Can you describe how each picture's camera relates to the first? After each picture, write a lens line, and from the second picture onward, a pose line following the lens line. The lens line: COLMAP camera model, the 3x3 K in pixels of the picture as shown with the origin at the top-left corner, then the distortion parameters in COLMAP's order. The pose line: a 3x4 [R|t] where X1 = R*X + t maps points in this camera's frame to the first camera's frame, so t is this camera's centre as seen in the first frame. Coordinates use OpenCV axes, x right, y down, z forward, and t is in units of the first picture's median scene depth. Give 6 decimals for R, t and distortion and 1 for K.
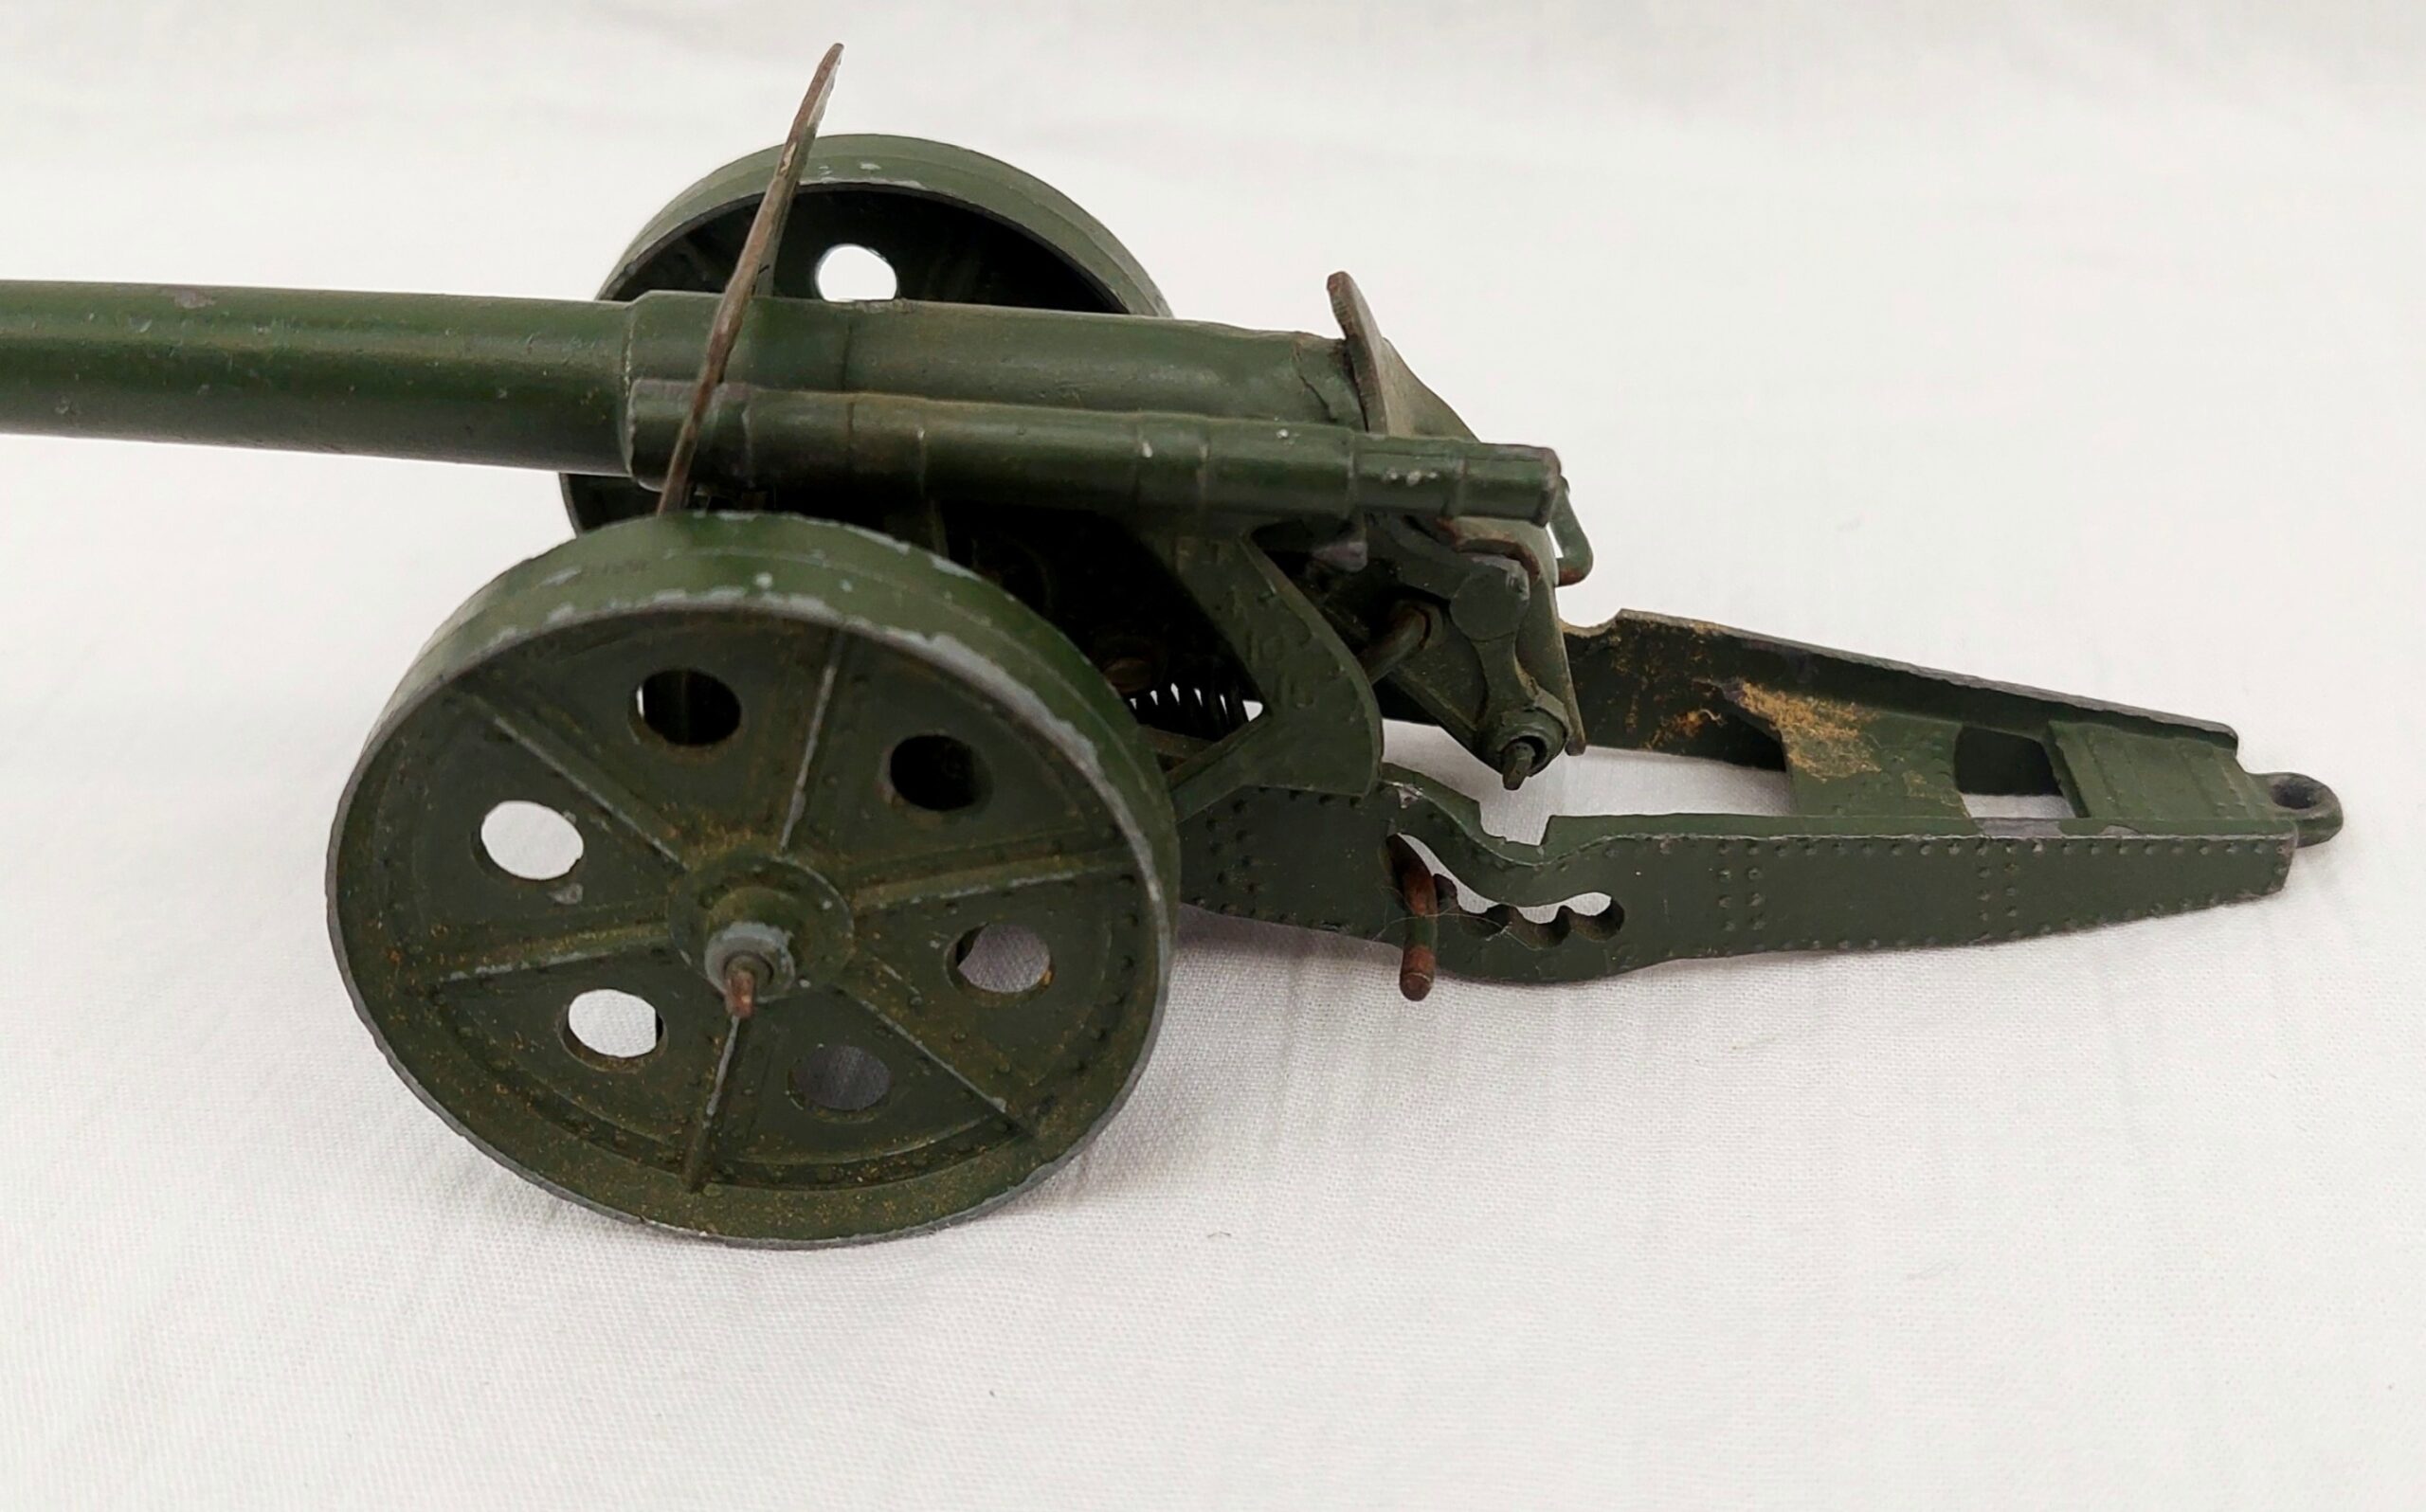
lens RADIAL K [[1886.3, 0, 1213.0], [0, 1886.3, 756.0], [0, 0, 1]] dist [0.010870, 0.001773]
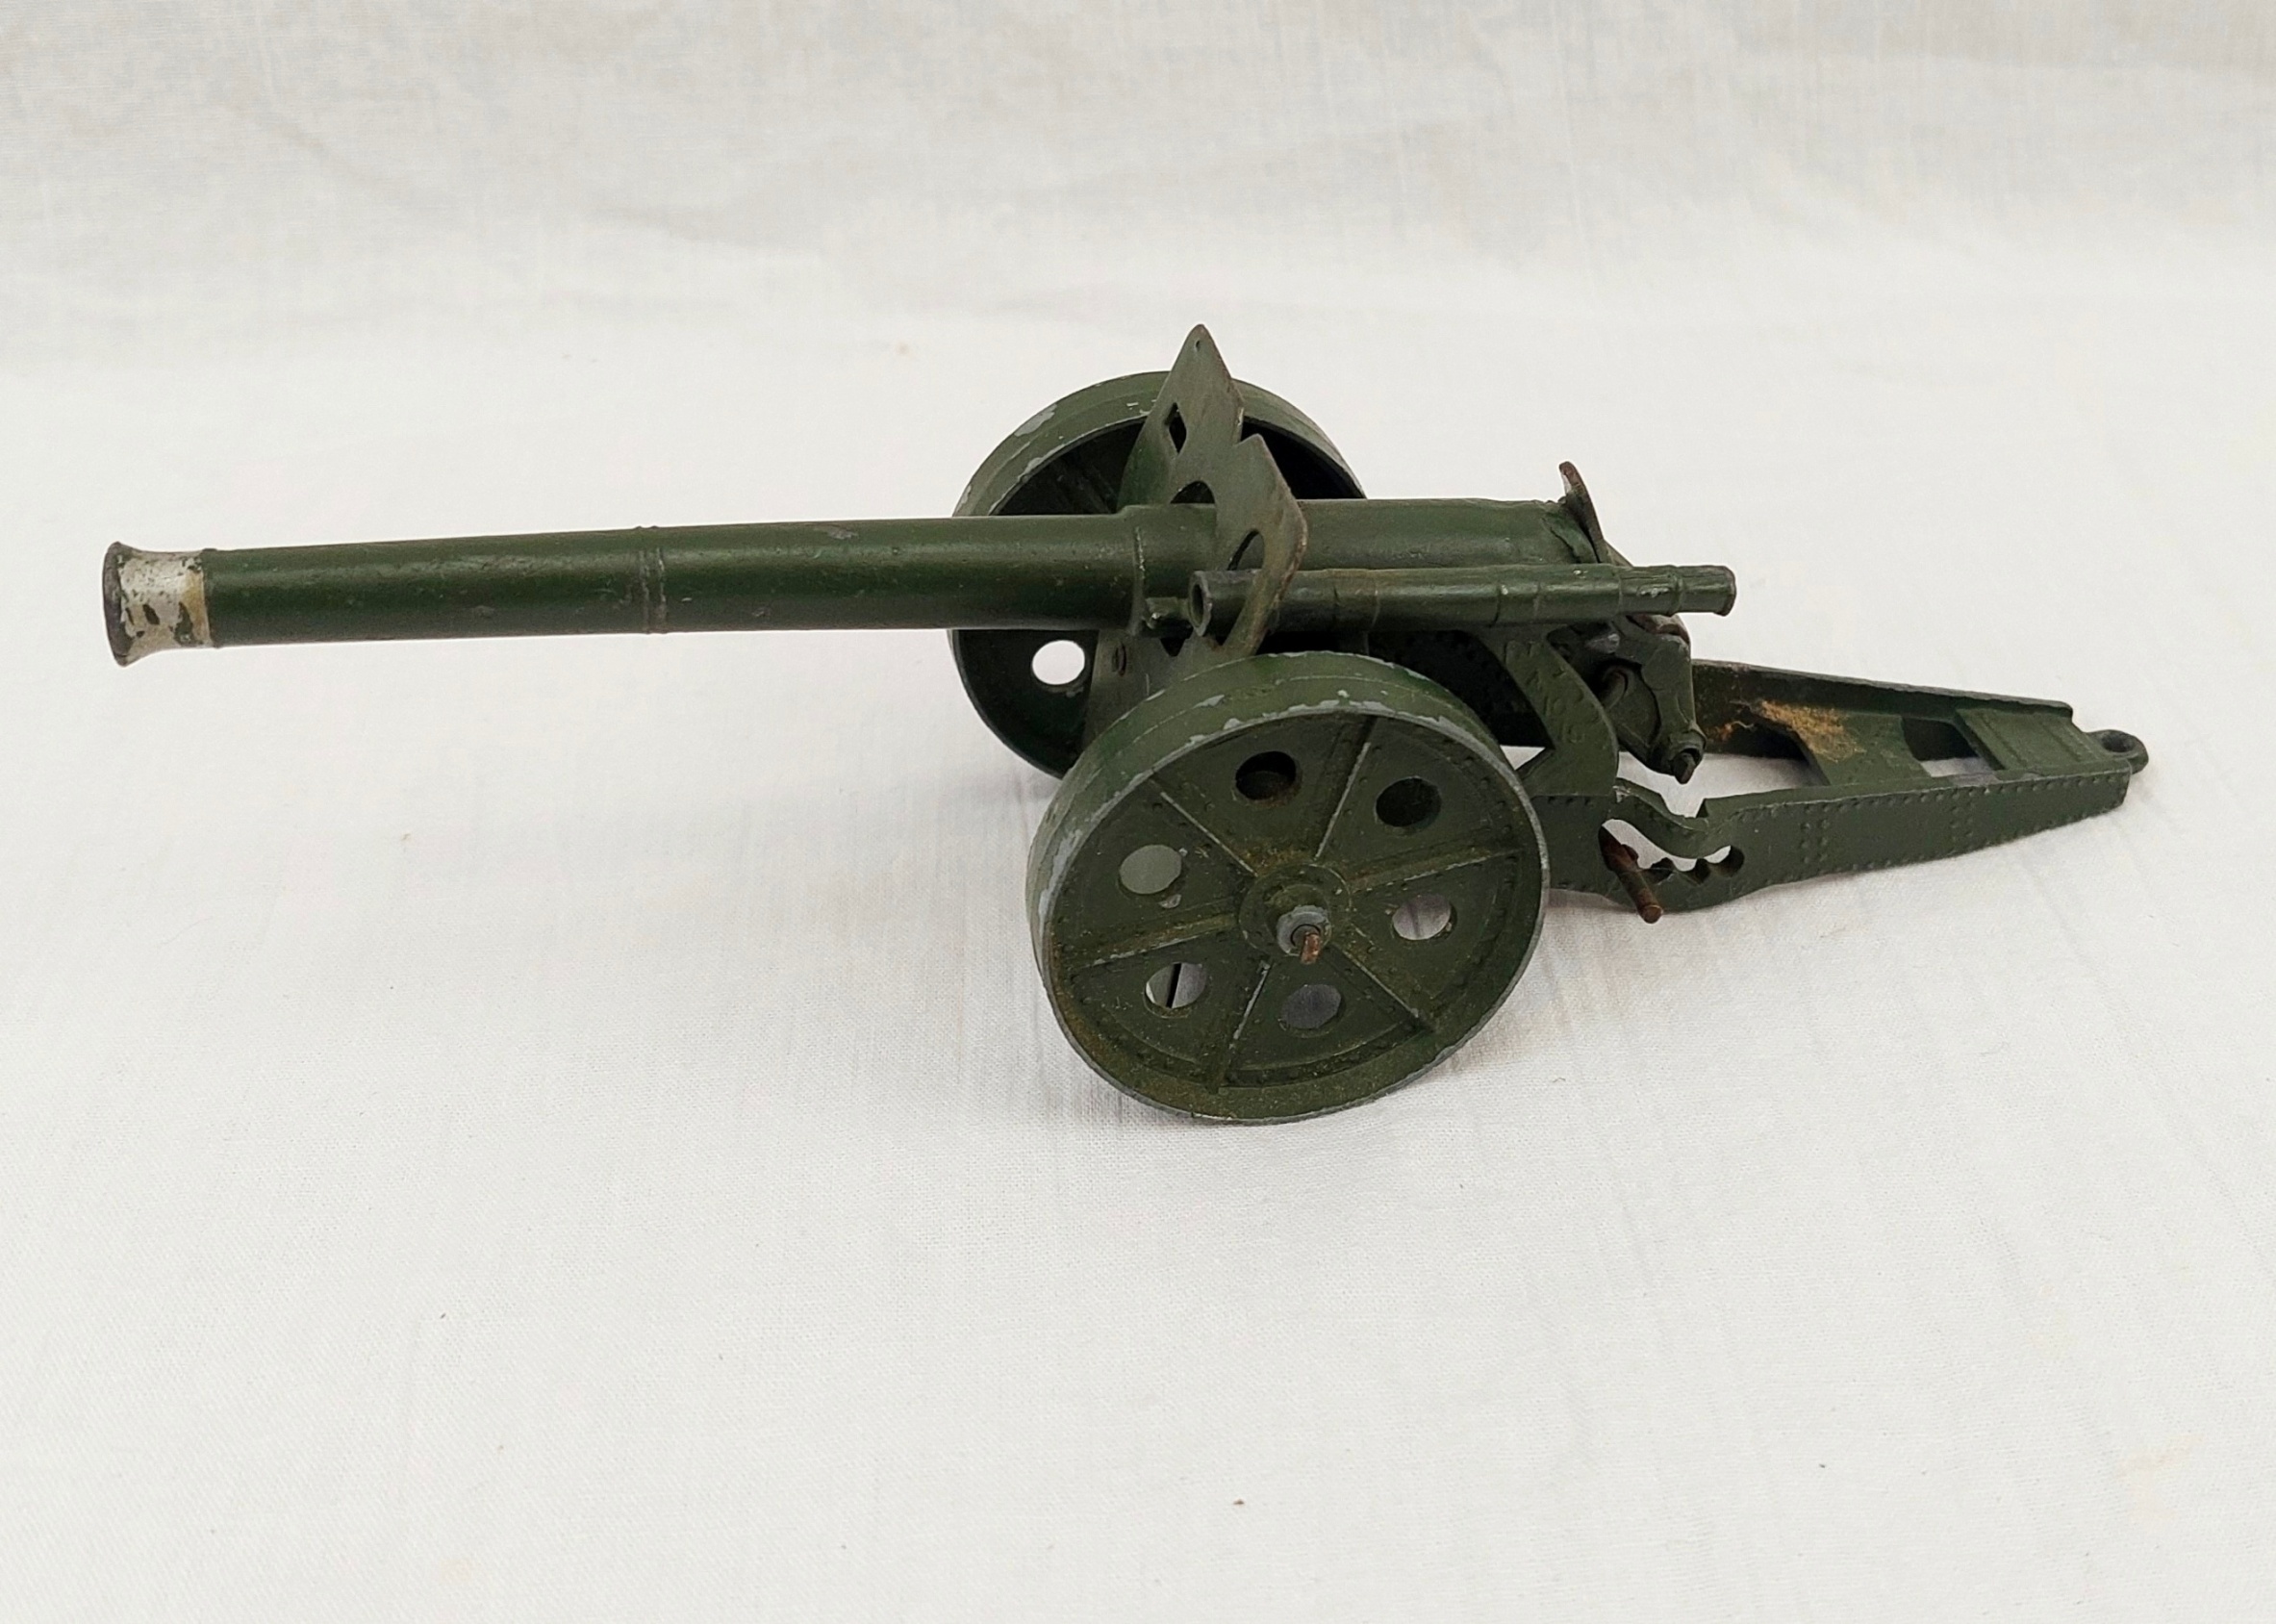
lens RADIAL K [[1720.2, 0, 1138.0], [0, 1720.2, 812.0], [0, 0, 1]] dist [0.080775, -0.149298]
pose [[0.987890, -0.093081, 0.124135, -0.465409], [0.091769, 0.995648, 0.016261, -0.023313], [-0.125108, -0.004672, 0.992132, -0.360000]]
